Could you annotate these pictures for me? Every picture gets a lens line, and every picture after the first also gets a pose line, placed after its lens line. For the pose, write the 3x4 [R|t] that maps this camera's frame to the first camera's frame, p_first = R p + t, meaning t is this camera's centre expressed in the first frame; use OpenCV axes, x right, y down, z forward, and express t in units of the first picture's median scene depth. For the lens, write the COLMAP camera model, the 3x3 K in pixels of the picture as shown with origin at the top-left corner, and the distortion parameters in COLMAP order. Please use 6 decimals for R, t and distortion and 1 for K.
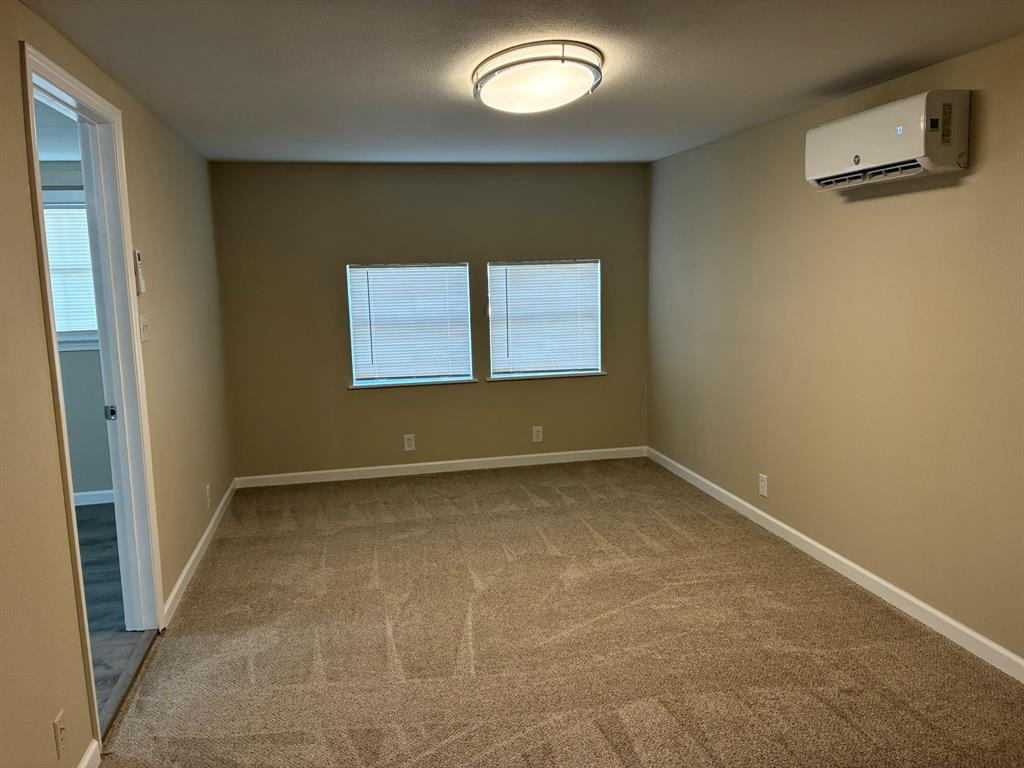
lens RADIAL K [[777.2, 0, 512.0], [0, 777.2, 384.0], [0, 0, 1]] dist [0.063707, -0.085726]
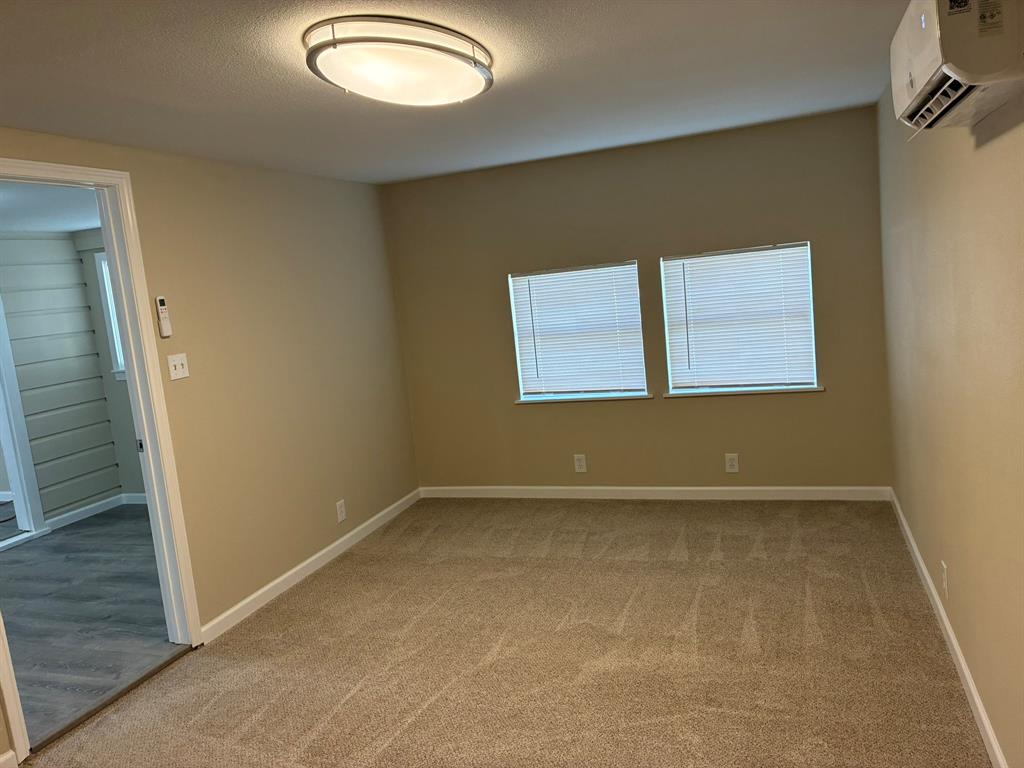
lens RADIAL K [[777.2, 0, 512.0], [0, 777.2, 384.0], [0, 0, 1]] dist [0.063707, -0.085726]
pose [[0.843275, 0.011427, -0.537361, 0.297583], [0.004969, 0.999566, 0.029053, -0.045678], [0.537460, -0.027170, 0.842851, 0.199994]]
